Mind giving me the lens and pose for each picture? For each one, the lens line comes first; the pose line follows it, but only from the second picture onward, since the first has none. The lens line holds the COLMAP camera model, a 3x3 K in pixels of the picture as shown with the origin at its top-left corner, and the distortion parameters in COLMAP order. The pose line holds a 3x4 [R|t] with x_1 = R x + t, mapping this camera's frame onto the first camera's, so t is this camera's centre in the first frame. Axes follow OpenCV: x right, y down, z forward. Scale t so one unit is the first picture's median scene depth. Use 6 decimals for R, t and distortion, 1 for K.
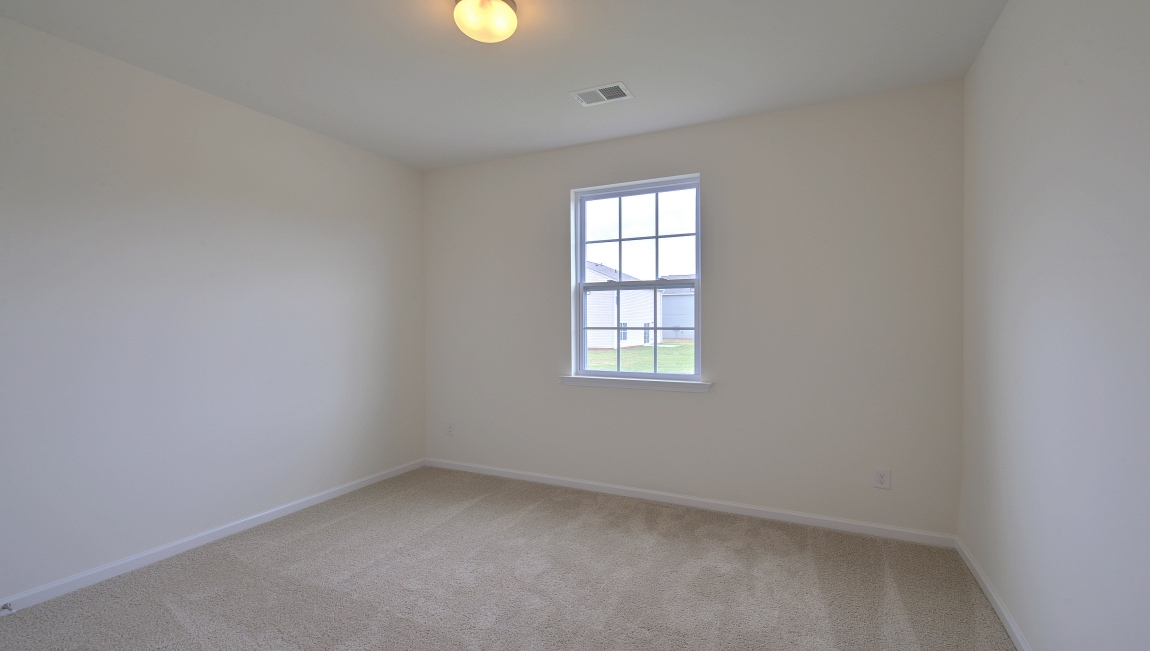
lens RADIAL K [[522.0, 0, 584.0], [0, 522.0, 325.8], [0, 0, 1]] dist [0.014003, 0.000065]
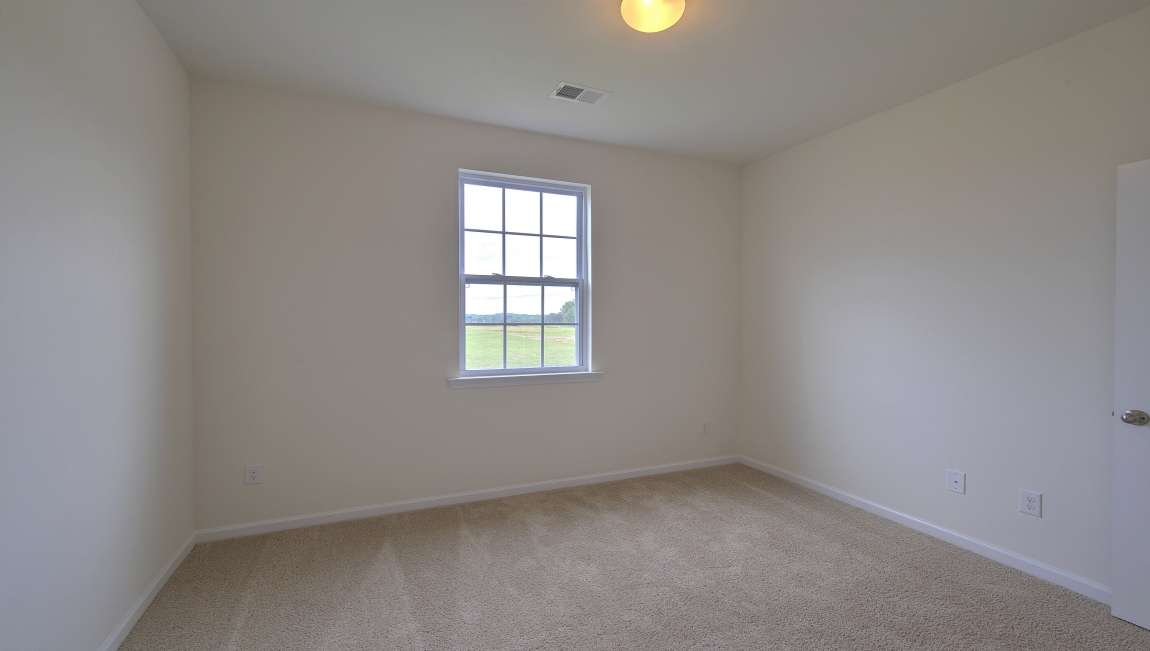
lens RADIAL K [[515.1, 0, 599.1], [0, 515.1, 322.6], [0, 0, 1]] dist [0.003386, -0.002426]
pose [[0.617804, -0.002771, 0.786327, -0.589299], [-0.001022, 0.999990, 0.004327, -0.002482], [-0.786331, -0.003477, 0.617795, 0.282081]]
